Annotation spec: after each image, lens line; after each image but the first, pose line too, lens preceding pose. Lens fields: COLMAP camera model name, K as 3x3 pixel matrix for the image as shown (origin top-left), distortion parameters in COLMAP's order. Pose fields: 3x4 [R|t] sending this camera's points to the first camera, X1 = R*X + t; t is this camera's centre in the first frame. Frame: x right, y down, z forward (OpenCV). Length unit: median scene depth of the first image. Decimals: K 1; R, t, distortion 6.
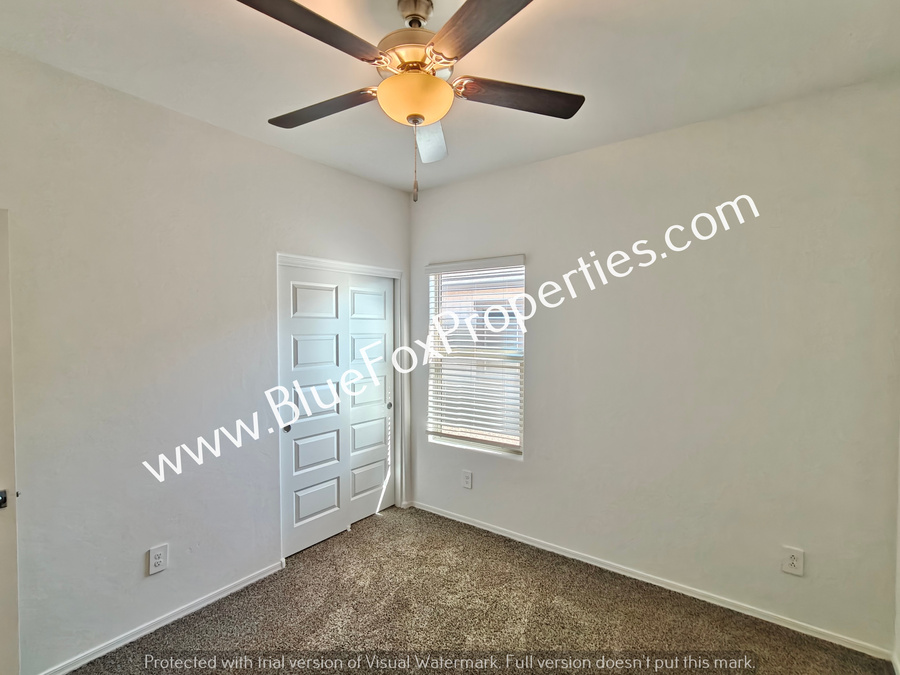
lens RADIAL K [[425.8, 0, 442.4], [0, 425.8, 341.3], [0, 0, 1]] dist [0.002558, 0.002161]
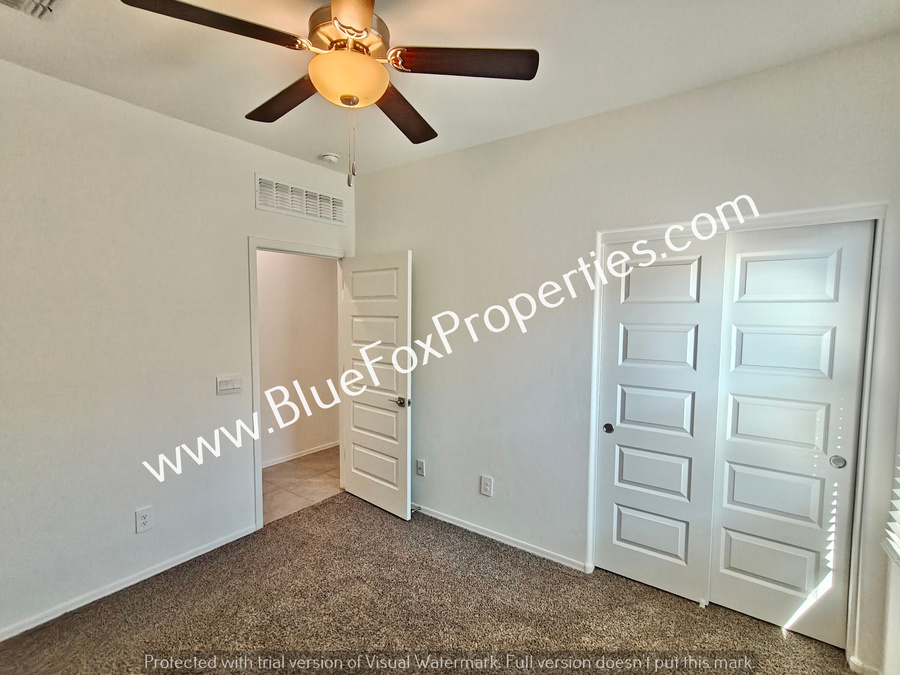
lens RADIAL K [[425.8, 0, 442.4], [0, 425.8, 341.3], [0, 0, 1]] dist [0.002558, 0.002161]
pose [[0.040913, 0.066755, -0.996930, 0.424478], [-0.037815, 0.997154, 0.065218, -0.018692], [0.998447, 0.035030, 0.043321, 0.522255]]
